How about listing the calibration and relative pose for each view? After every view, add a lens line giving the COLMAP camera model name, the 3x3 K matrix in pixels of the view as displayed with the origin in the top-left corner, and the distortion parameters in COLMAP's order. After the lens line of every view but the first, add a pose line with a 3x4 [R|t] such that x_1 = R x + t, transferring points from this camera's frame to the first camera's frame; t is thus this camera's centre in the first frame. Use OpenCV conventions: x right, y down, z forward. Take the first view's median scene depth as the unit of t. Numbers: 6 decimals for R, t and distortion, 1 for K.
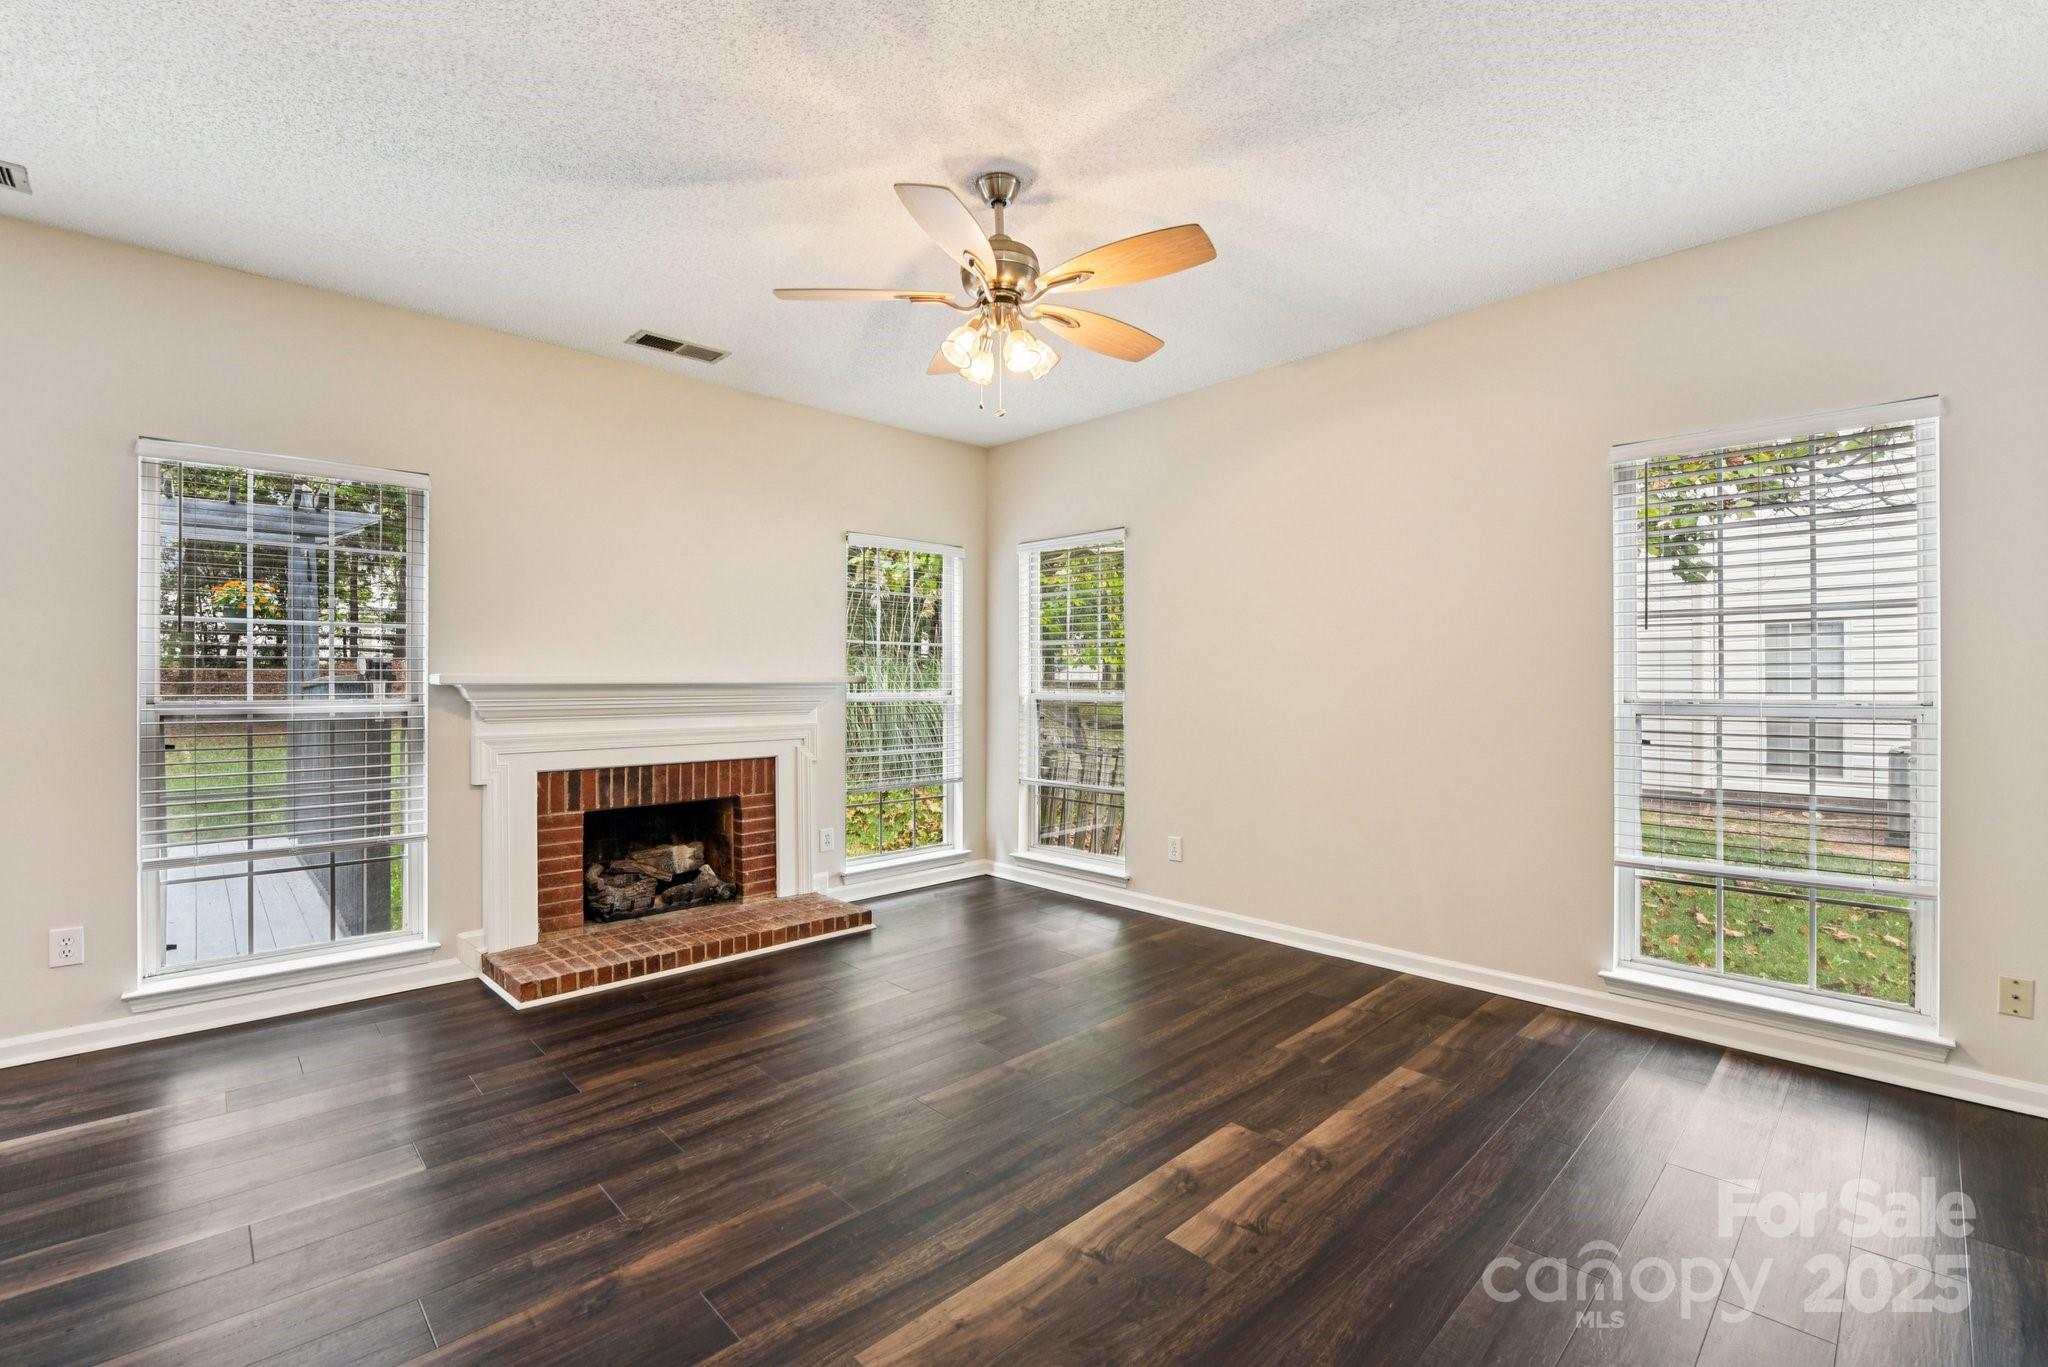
lens RADIAL K [[875.2, 0, 1020.2], [0, 875.2, 679.8], [0, 0, 1]] dist [-0.011807, -0.000985]
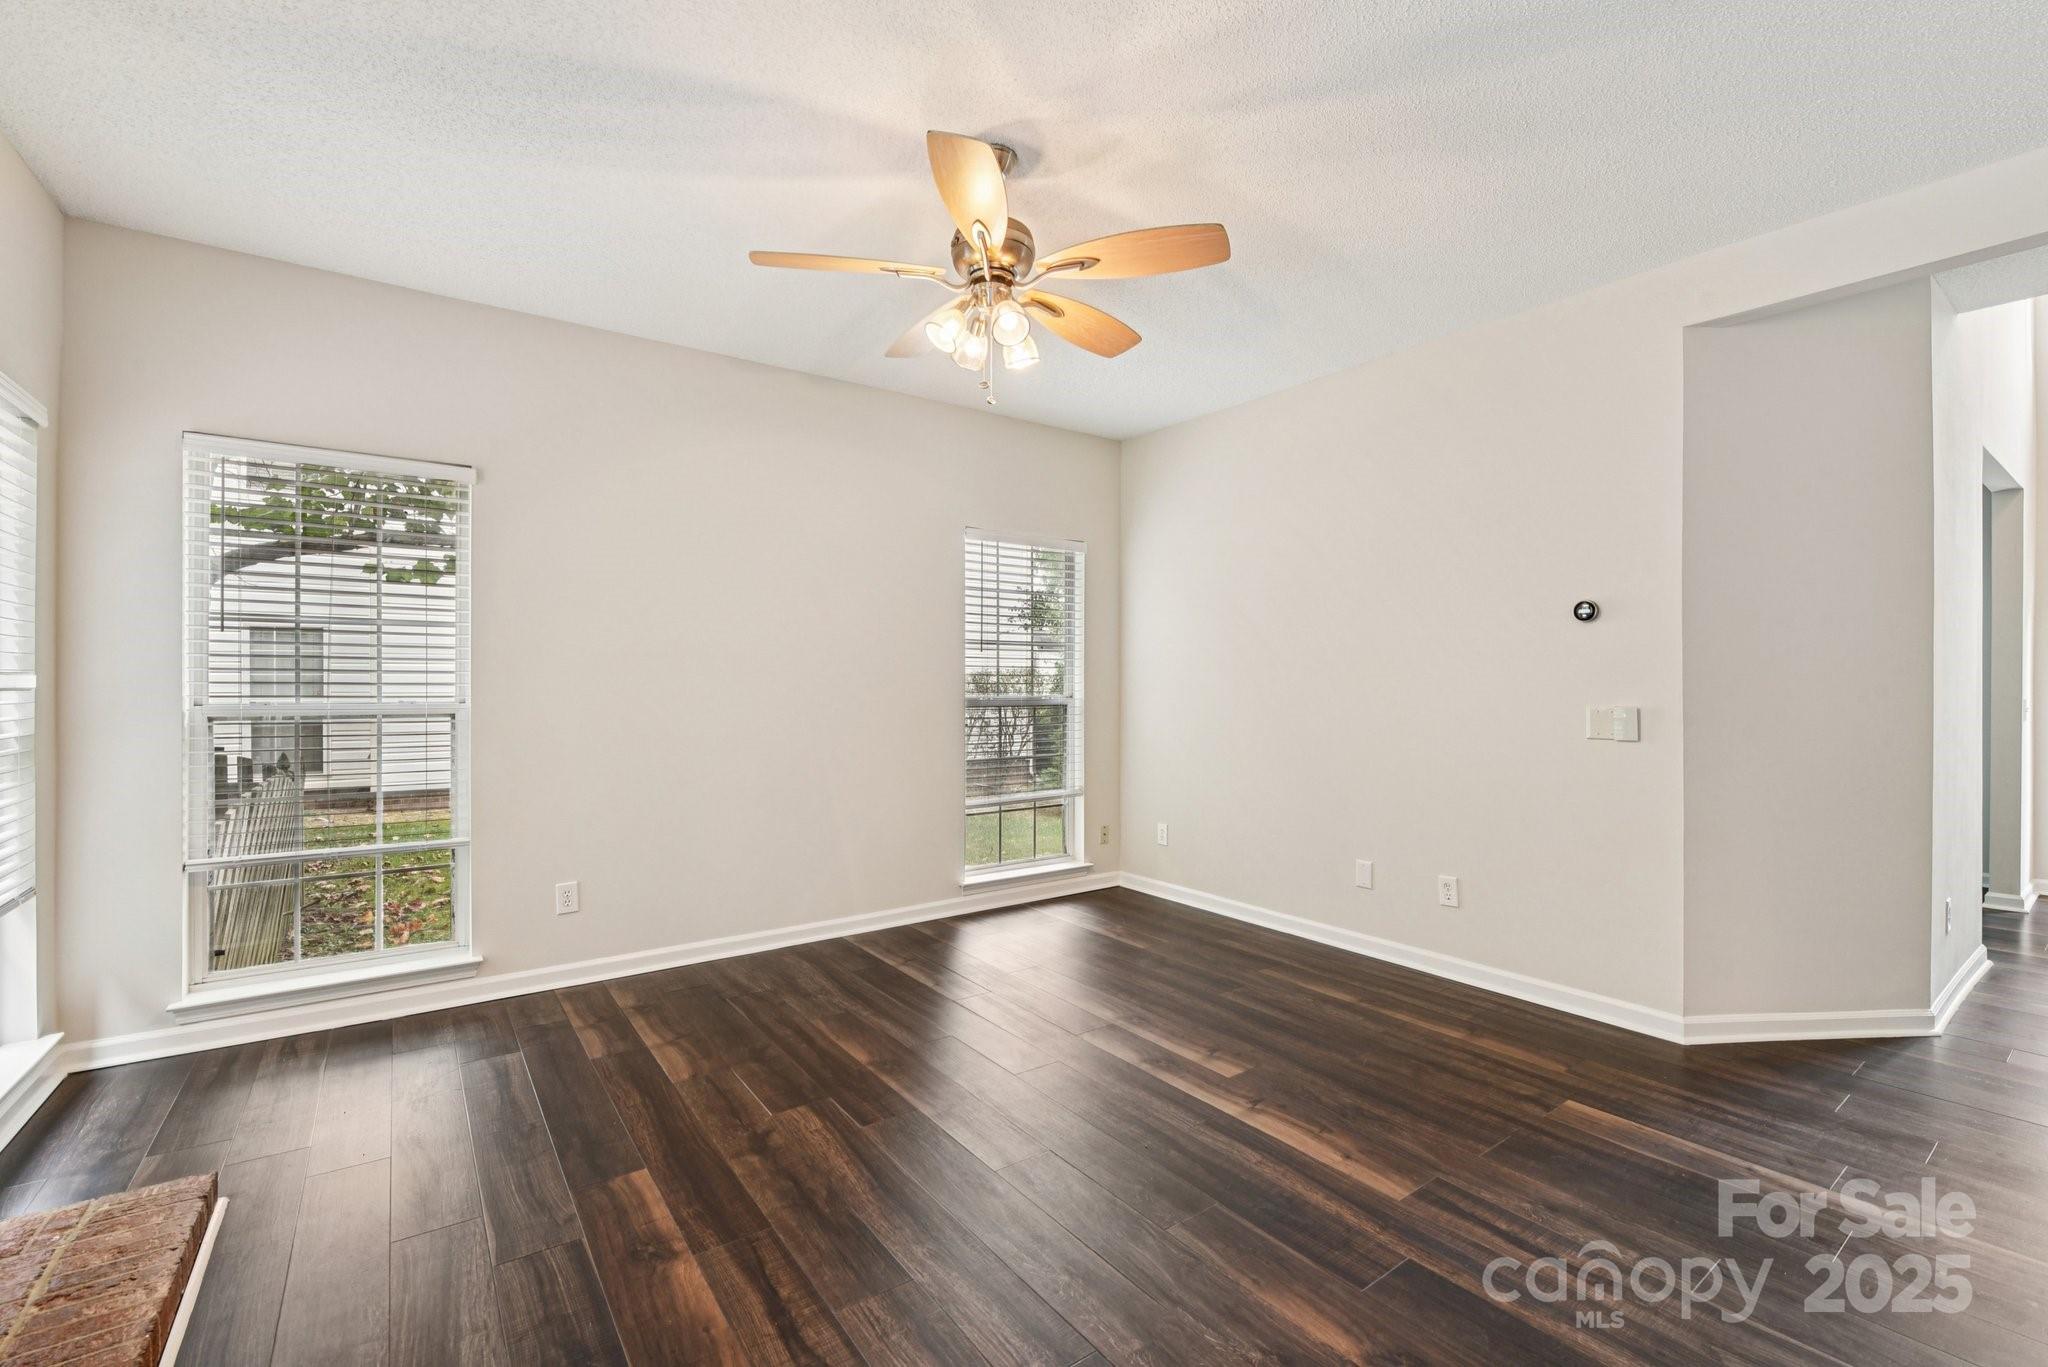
lens RADIAL K [[875.2, 0, 1010.5], [0, 875.2, 690.9], [0, 0, 1]] dist [-0.011807, -0.000985]
pose [[0.136478, -0.001266, 0.990642, -0.635748], [-0.003831, 0.999991, 0.001806, 0.002748], [-0.990636, -0.004041, 0.136472, 0.568116]]
